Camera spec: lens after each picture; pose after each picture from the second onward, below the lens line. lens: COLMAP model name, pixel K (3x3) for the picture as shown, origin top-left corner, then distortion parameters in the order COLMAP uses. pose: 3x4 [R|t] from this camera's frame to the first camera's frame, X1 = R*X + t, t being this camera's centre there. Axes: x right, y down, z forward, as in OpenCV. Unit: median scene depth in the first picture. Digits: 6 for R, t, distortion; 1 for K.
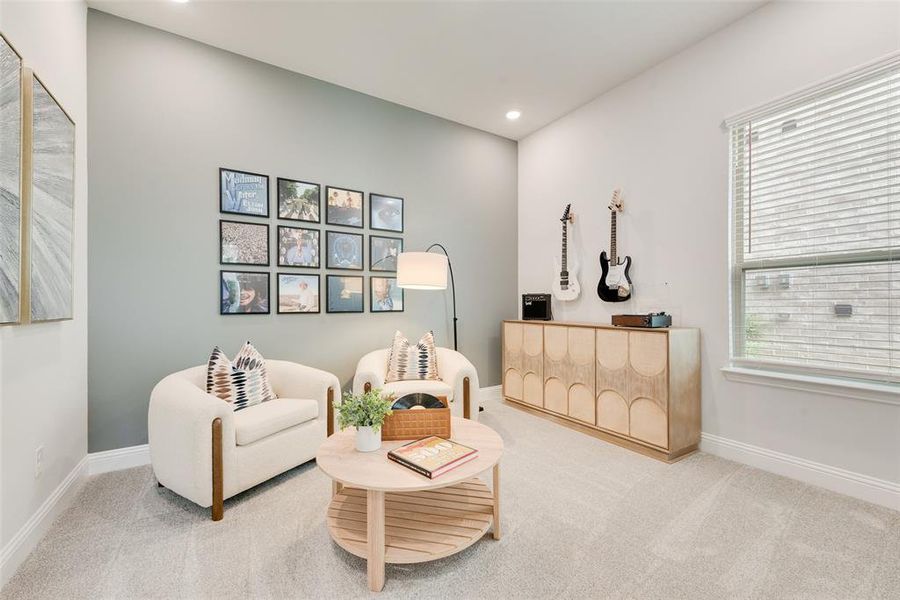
lens RADIAL K [[353.6, 0, 449.7], [0, 353.6, 301.7], [0, 0, 1]] dist [0.014131, -0.003516]
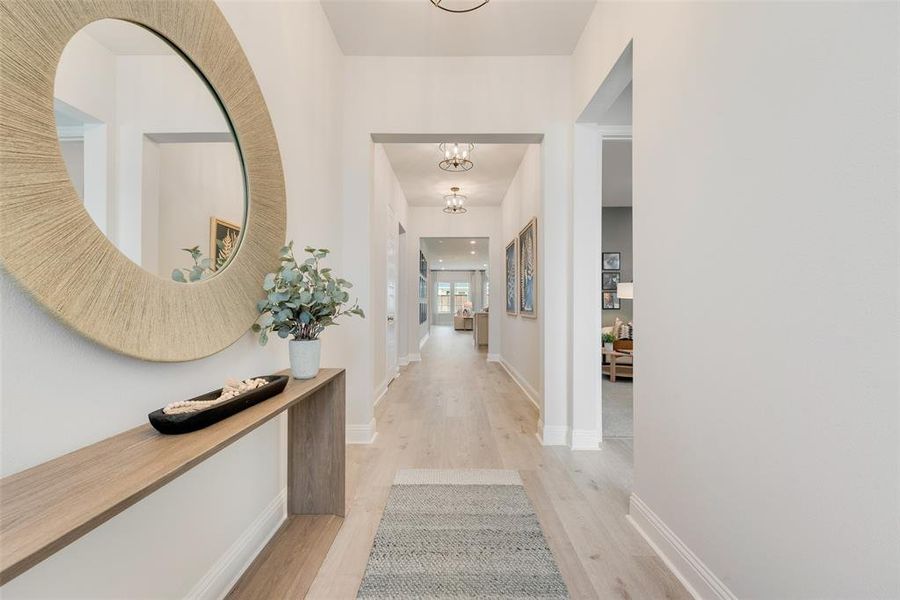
lens RADIAL K [[353.6, 0, 449.3], [0, 353.6, 300.9], [0, 0, 1]] dist [0.014131, -0.003516]
pose [[0.837262, -0.002956, -0.546793, 0.165859], [0.002534, 0.999996, -0.001526, -0.019041], [0.546795, -0.000108, 0.837266, -1.275216]]
